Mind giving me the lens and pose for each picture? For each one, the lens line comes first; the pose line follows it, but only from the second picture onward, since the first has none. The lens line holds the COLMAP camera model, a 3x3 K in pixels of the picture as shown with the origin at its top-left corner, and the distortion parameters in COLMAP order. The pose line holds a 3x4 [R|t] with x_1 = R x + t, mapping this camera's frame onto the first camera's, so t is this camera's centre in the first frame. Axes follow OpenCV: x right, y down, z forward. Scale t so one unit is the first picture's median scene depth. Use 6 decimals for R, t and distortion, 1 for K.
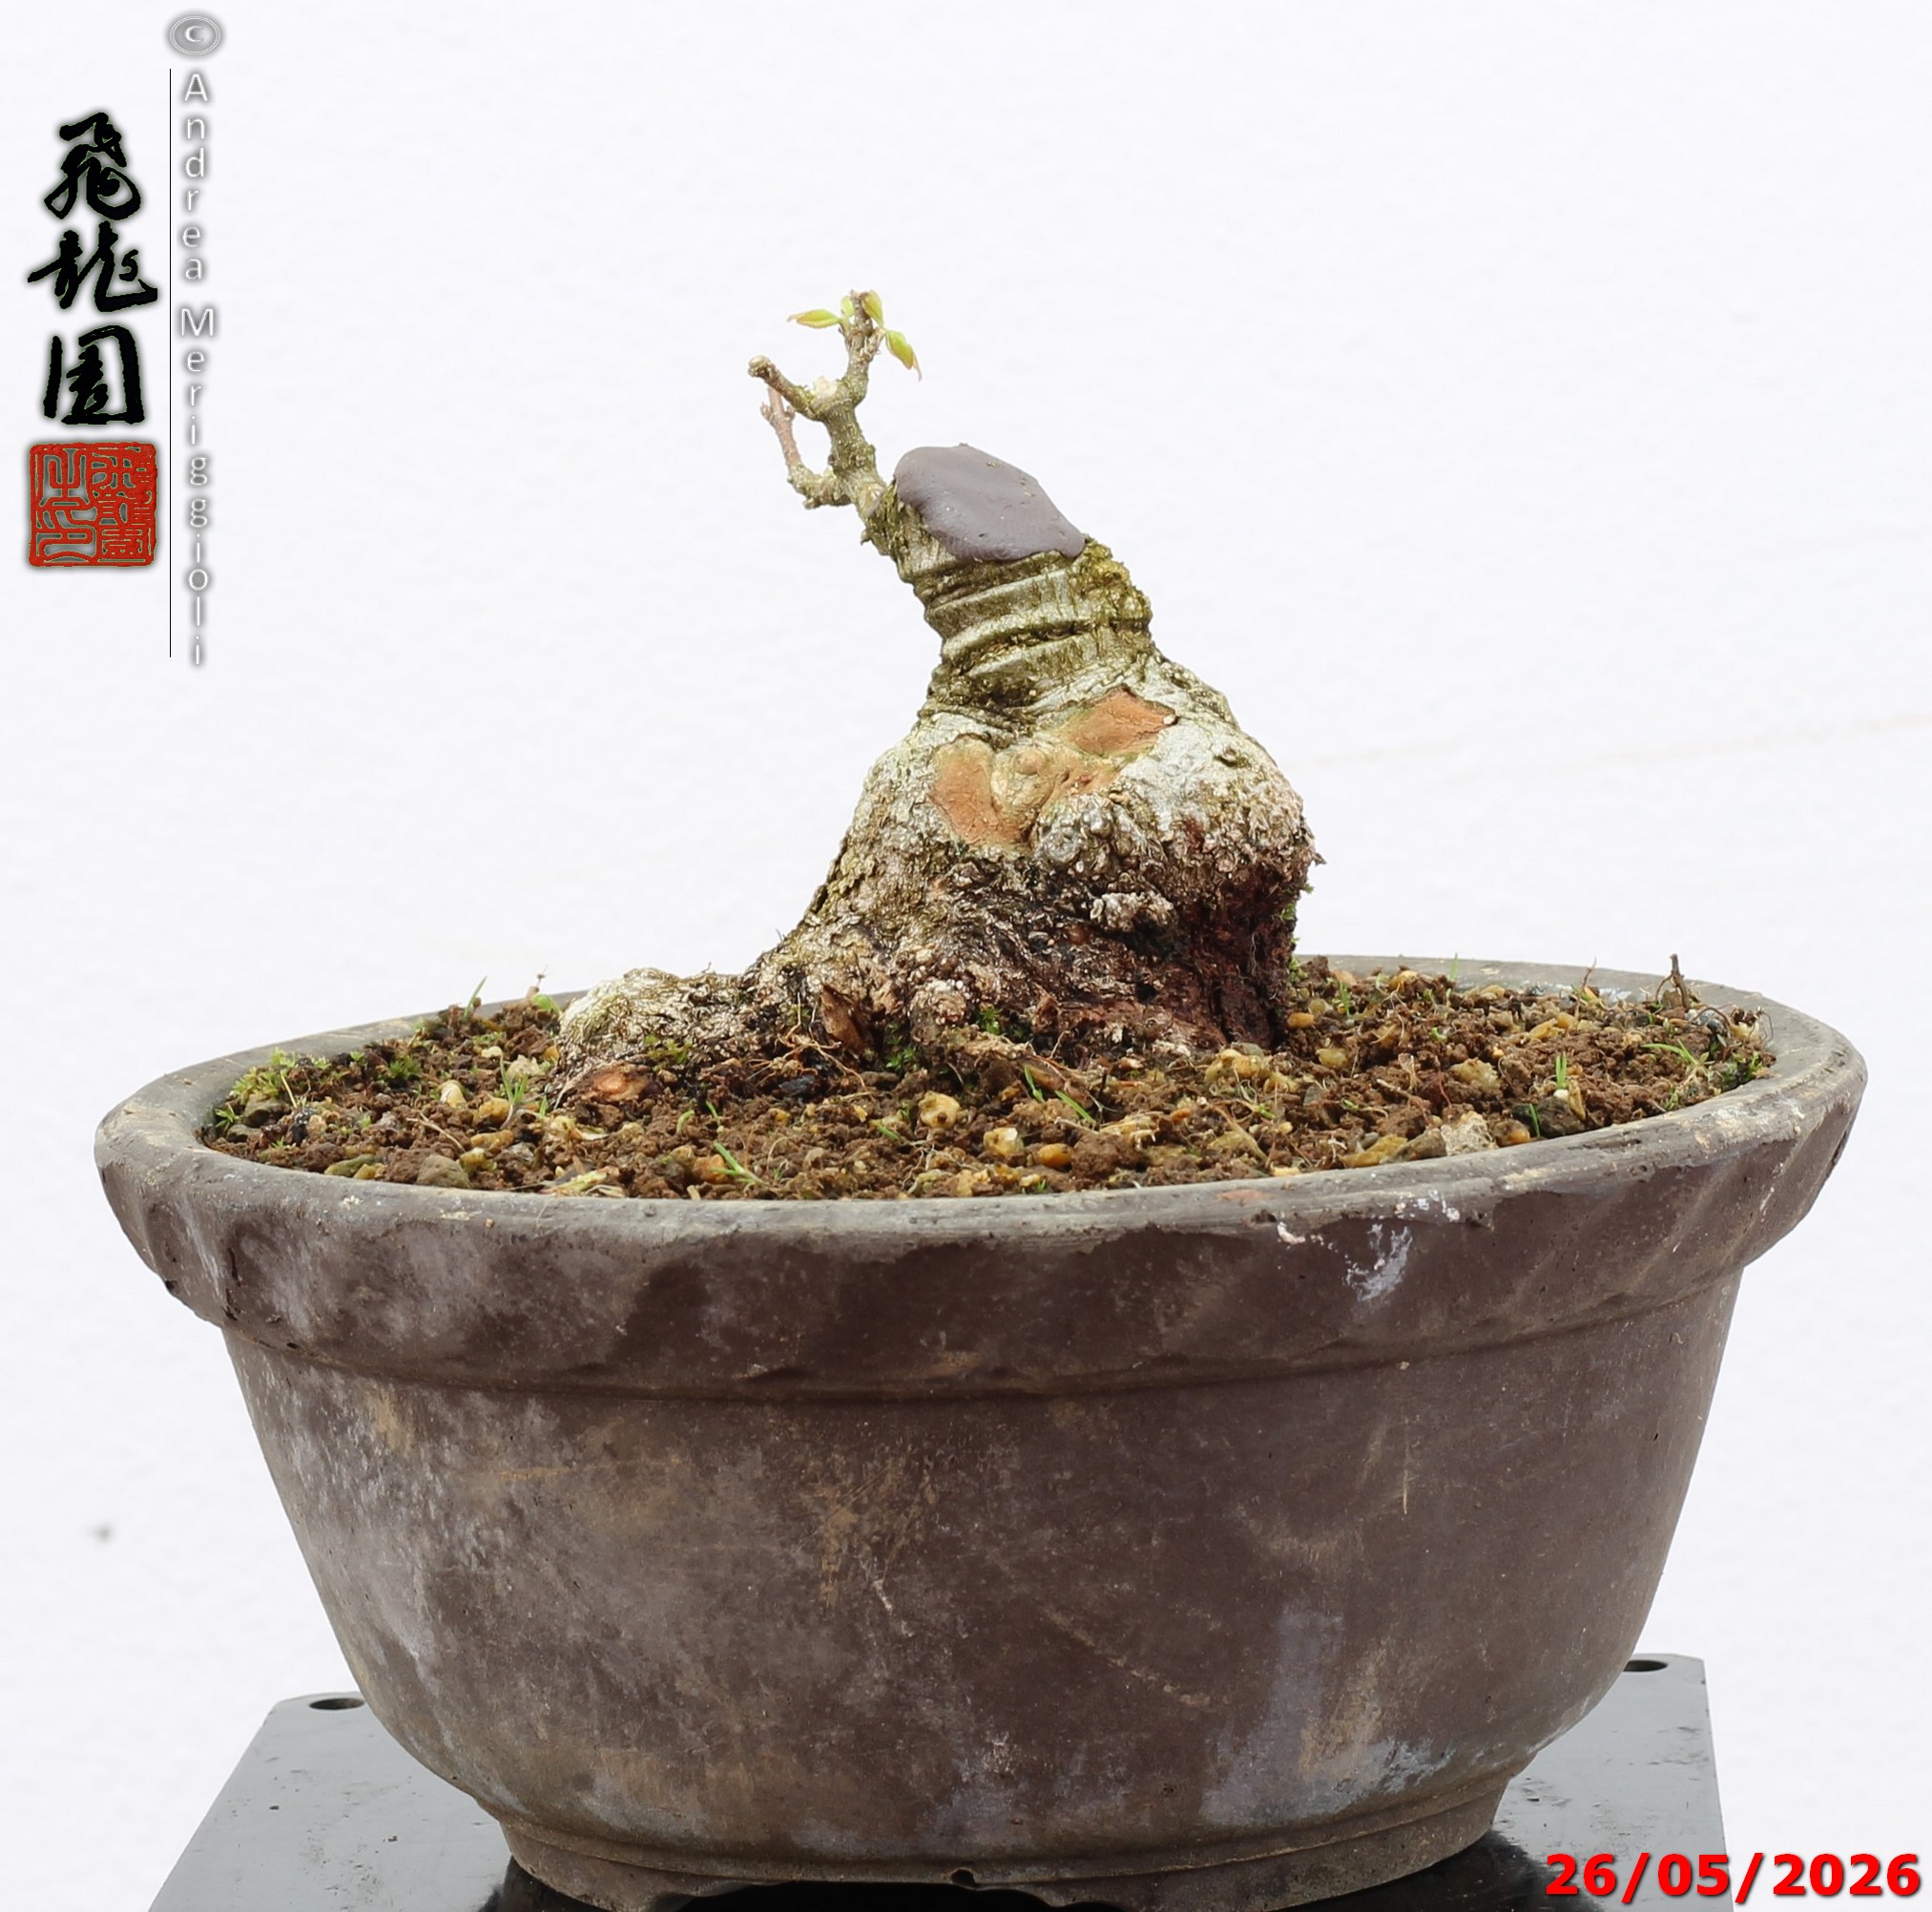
lens RADIAL K [[9140.2, 0, 975.0], [0, 9140.2, 962.9], [0, 0, 1]] dist [-0.158521, 0.000000]
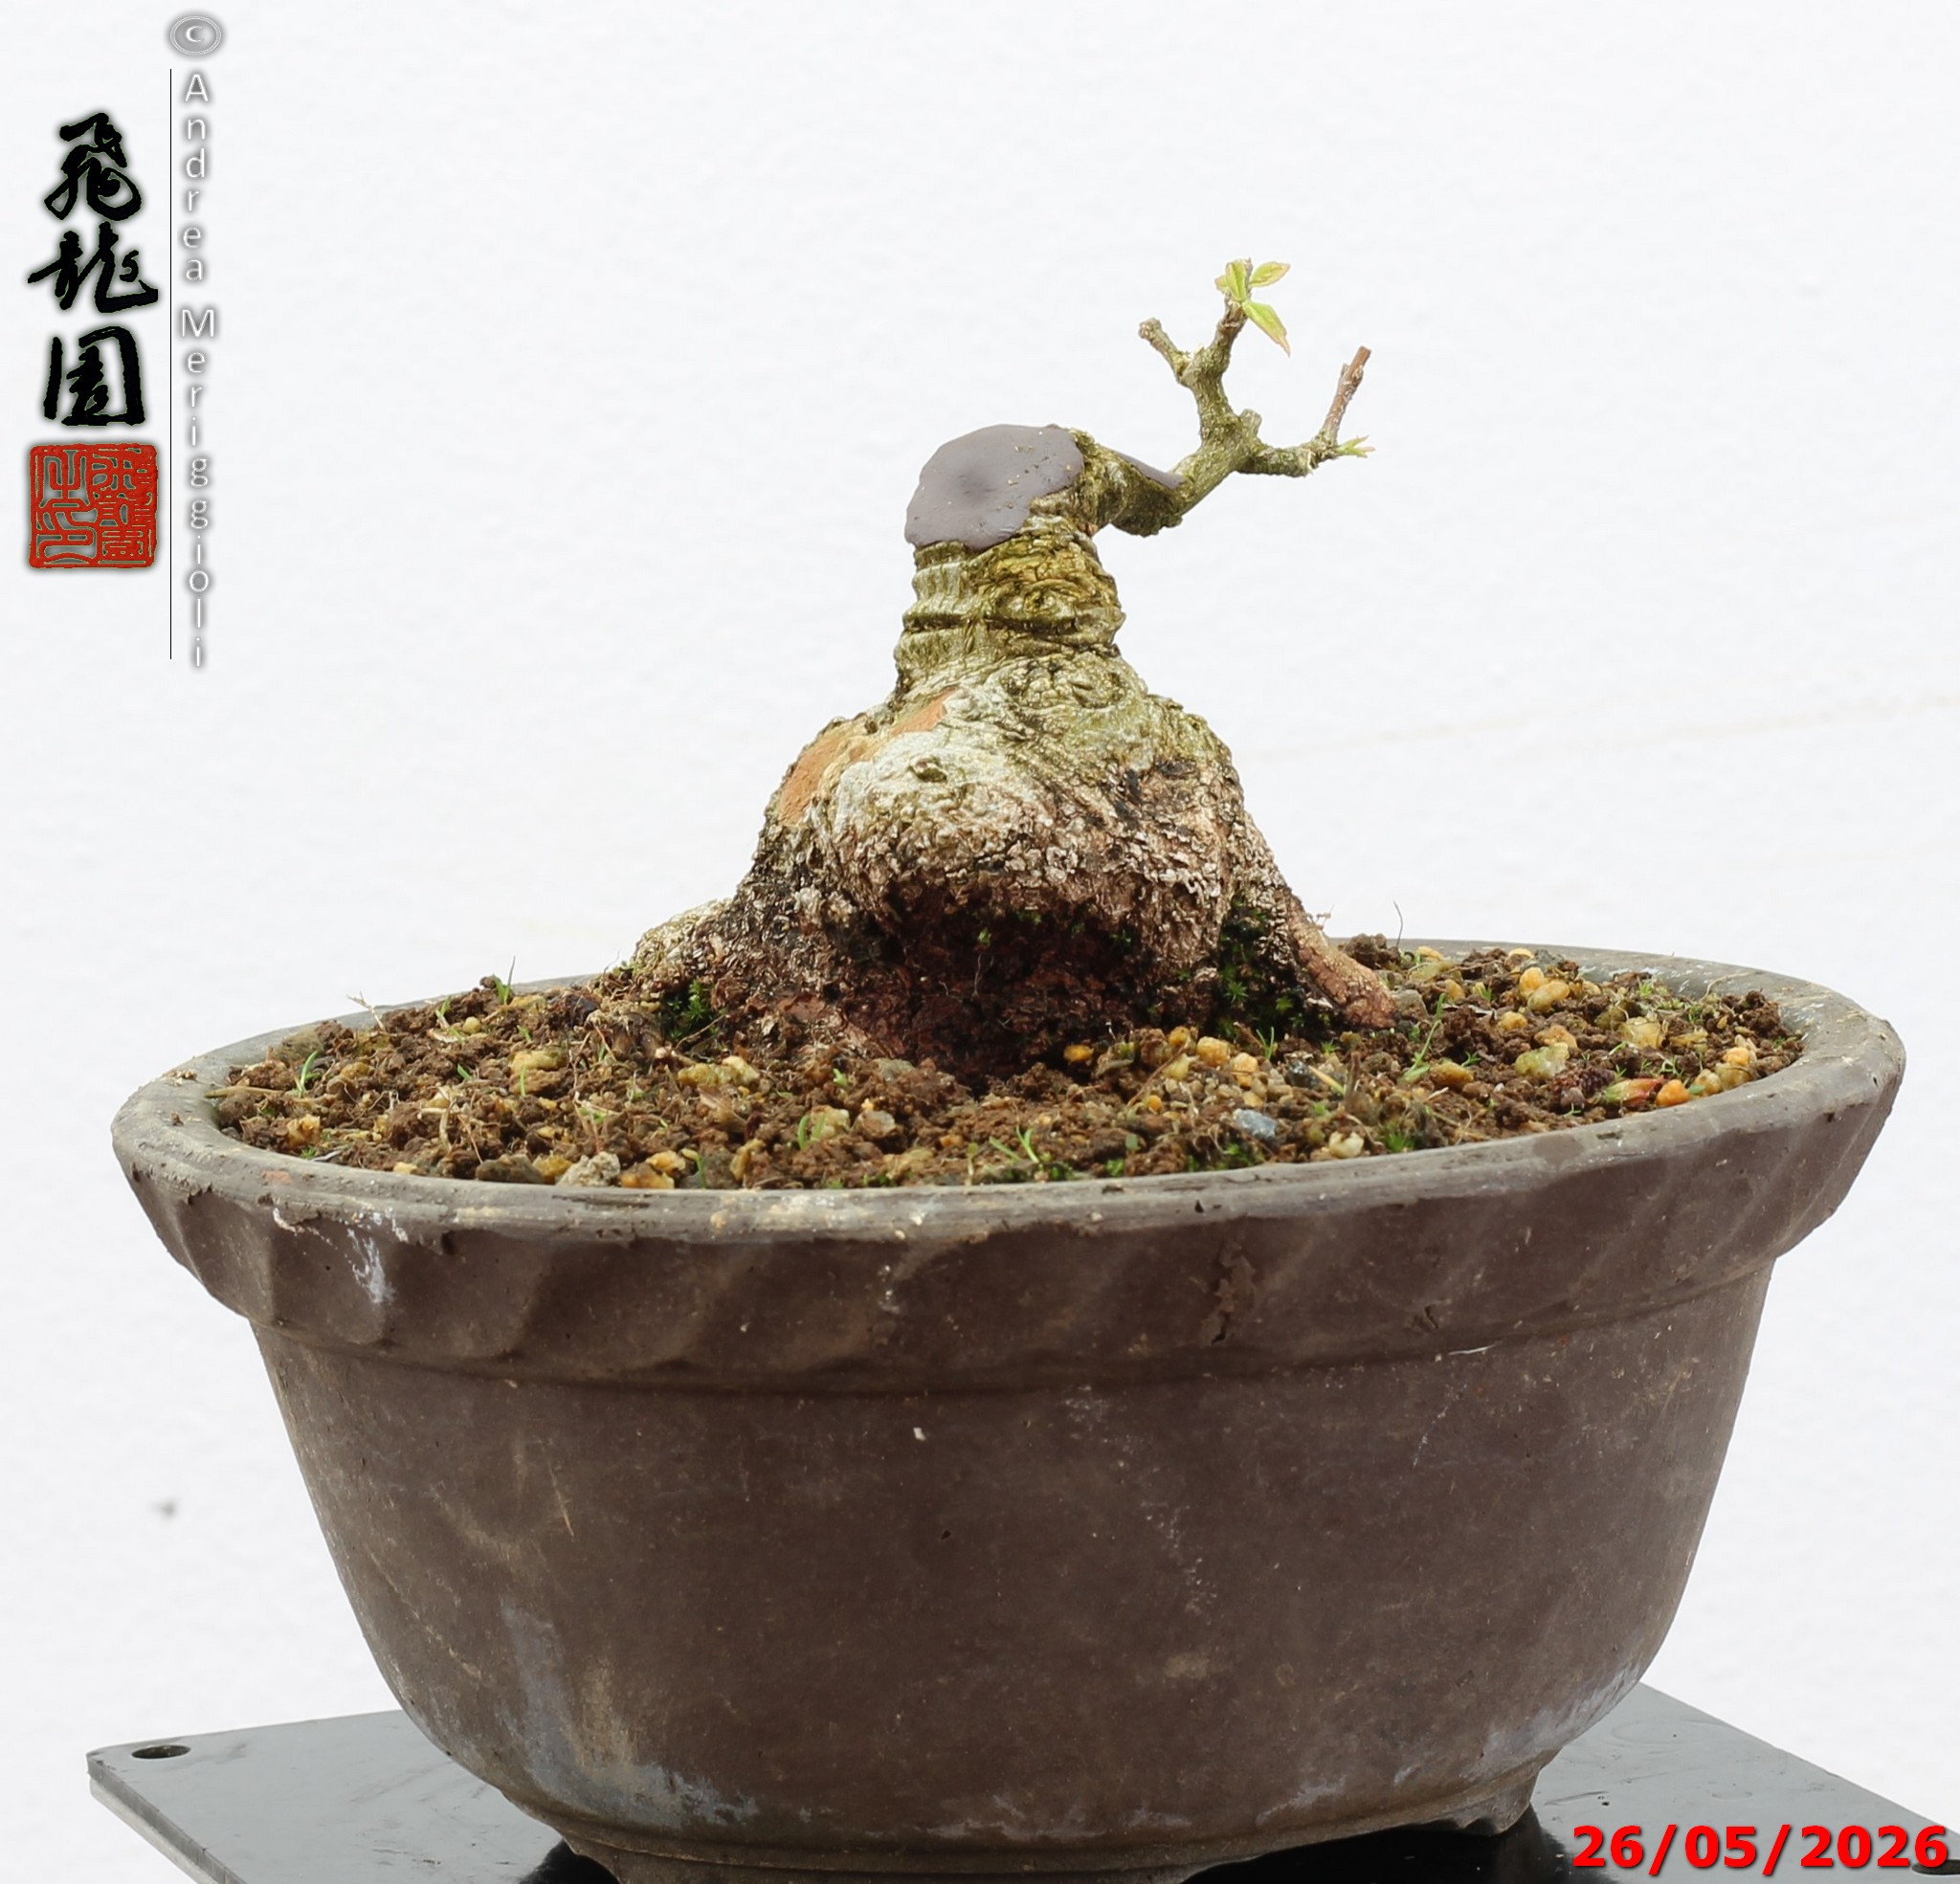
lens RADIAL K [[9338.9, 0, 975.1], [0, 9338.9, 943.6], [0, 0, 1]] dist [-0.154205, 0.000000]
pose [[0.370344, 0.147370, -0.917130, 0.982717], [-0.090040, 0.988381, 0.122460, -0.131480], [0.924521, 0.037226, 0.379310, 0.649274]]
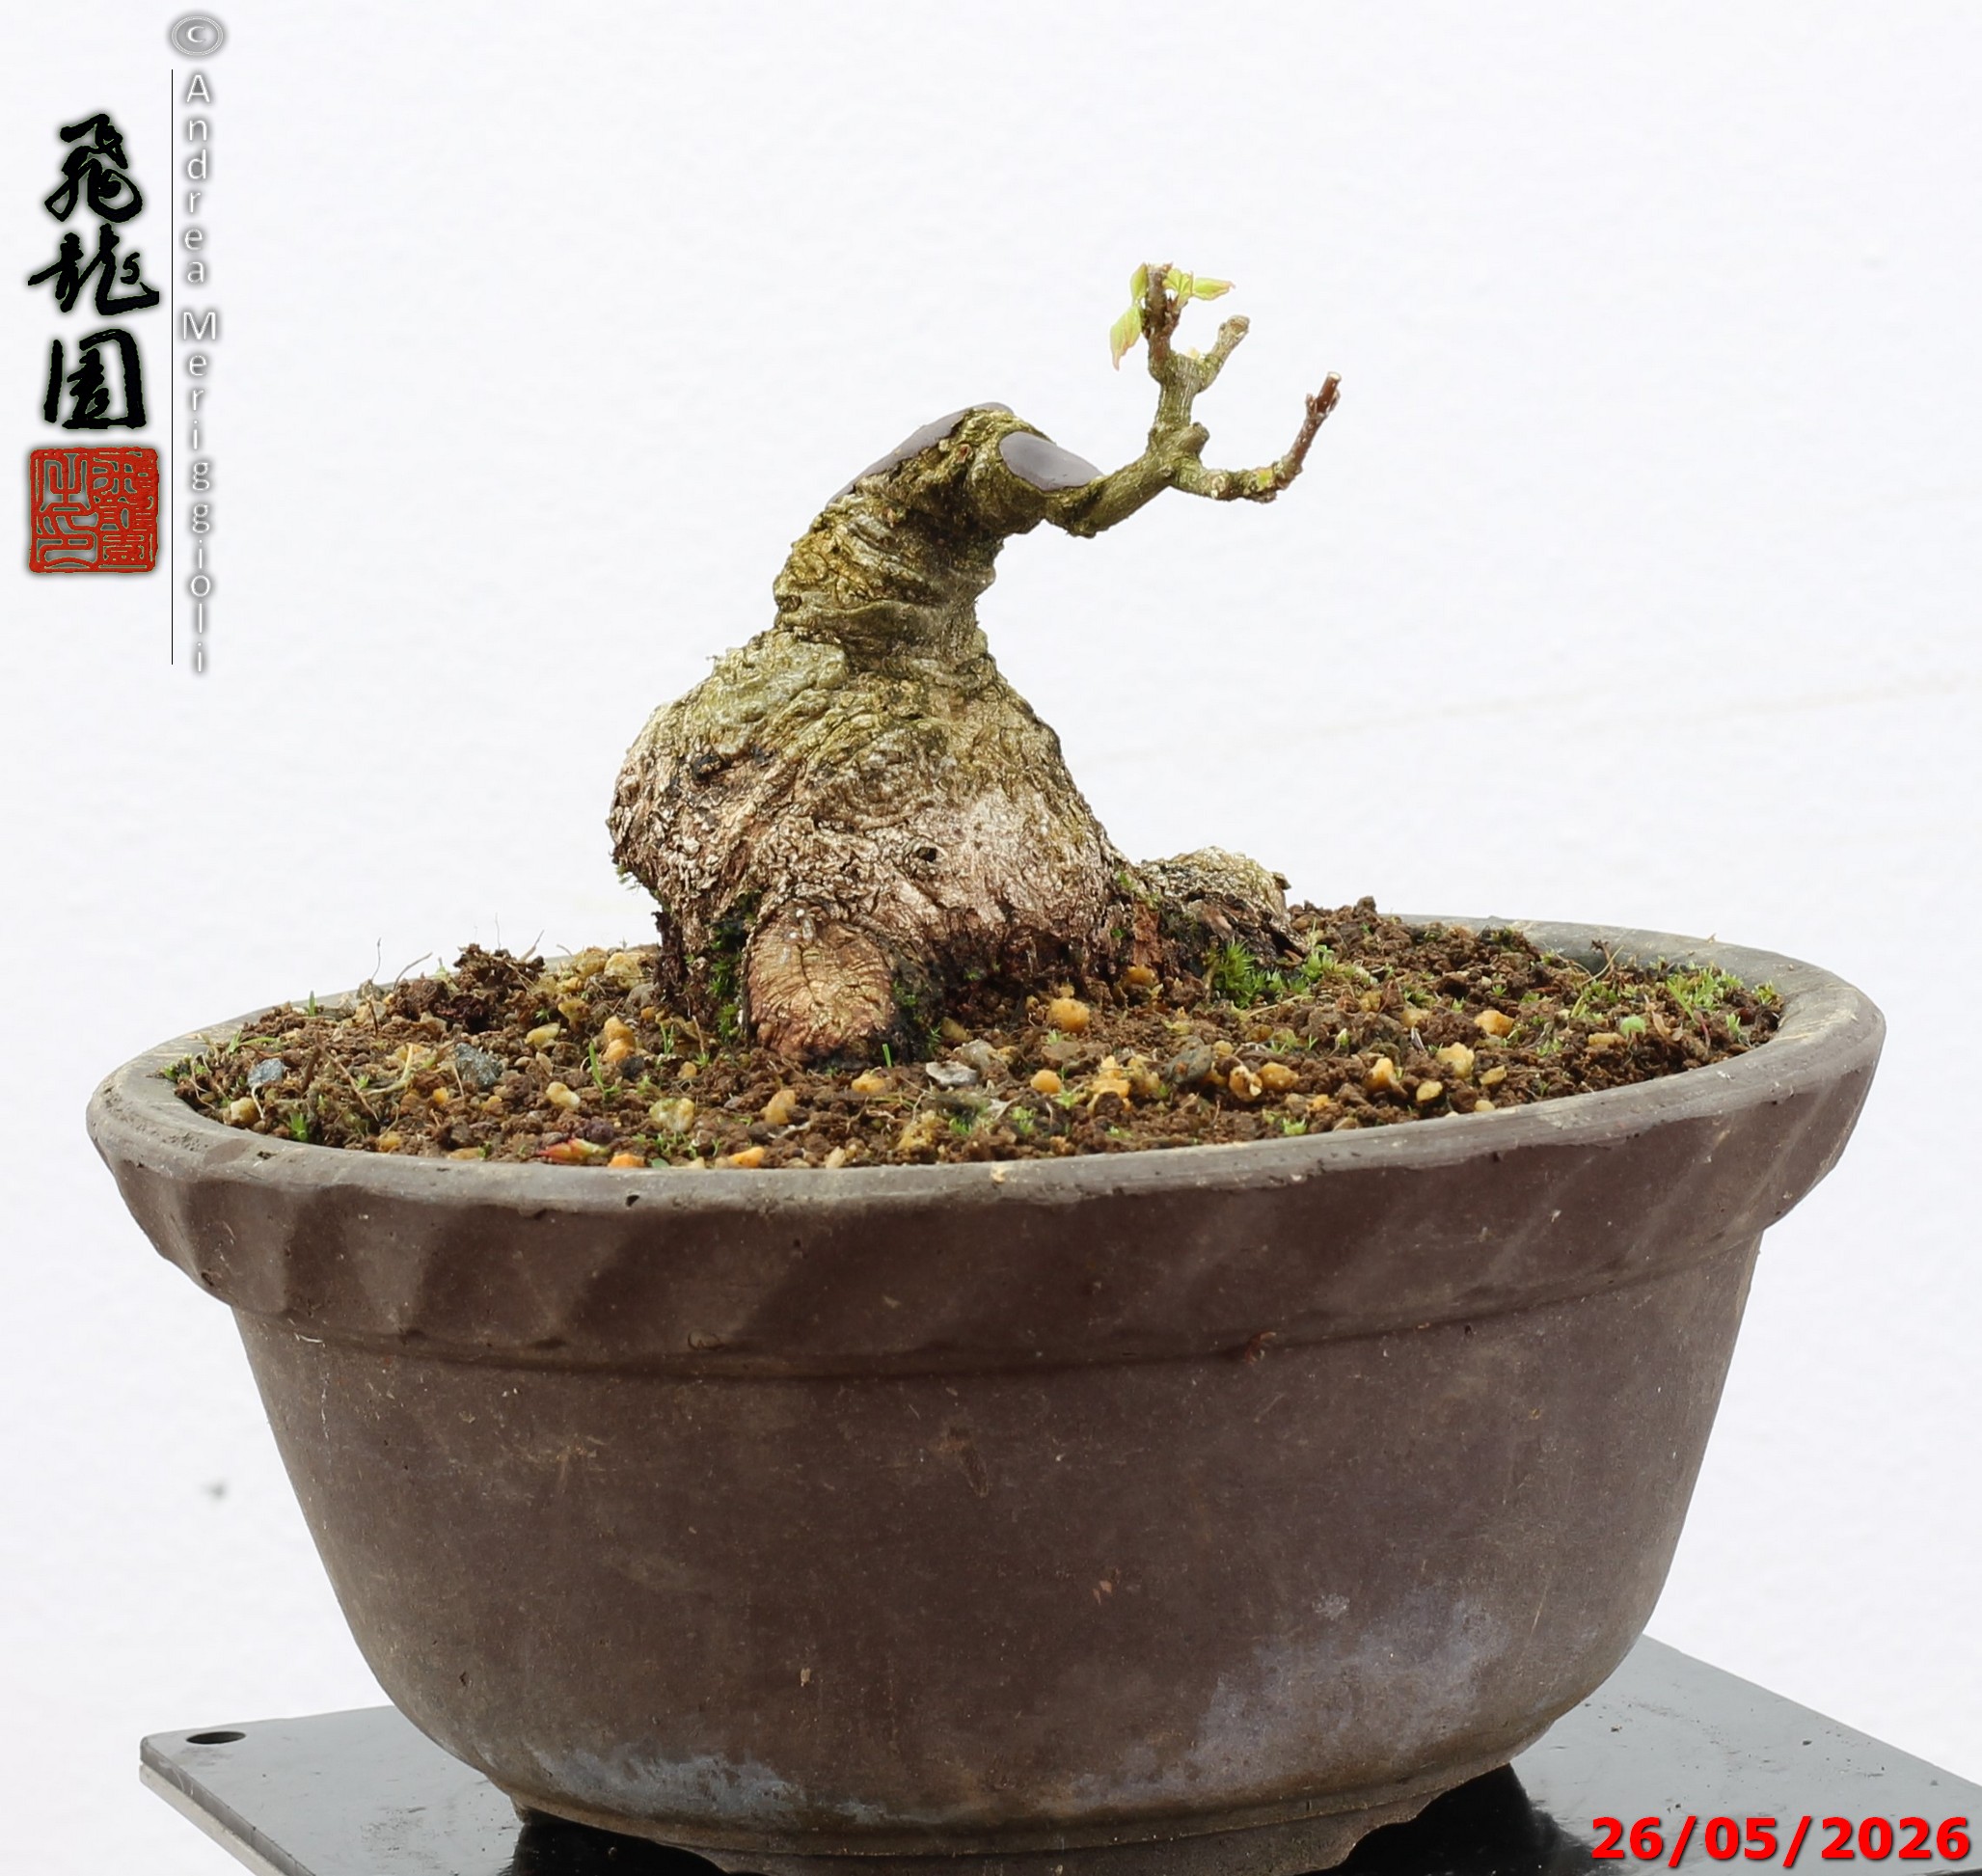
lens RADIAL K [[9234.8, 0, 982.7], [0, 9234.8, 938.7], [0, 0, 1]] dist [-0.198501, 0.000000]
pose [[-0.925993, 0.134589, -0.352735, 0.371901], [0.039940, 0.963979, 0.262963, -0.276061], [0.375421, 0.229414, -0.898013, 2.008225]]
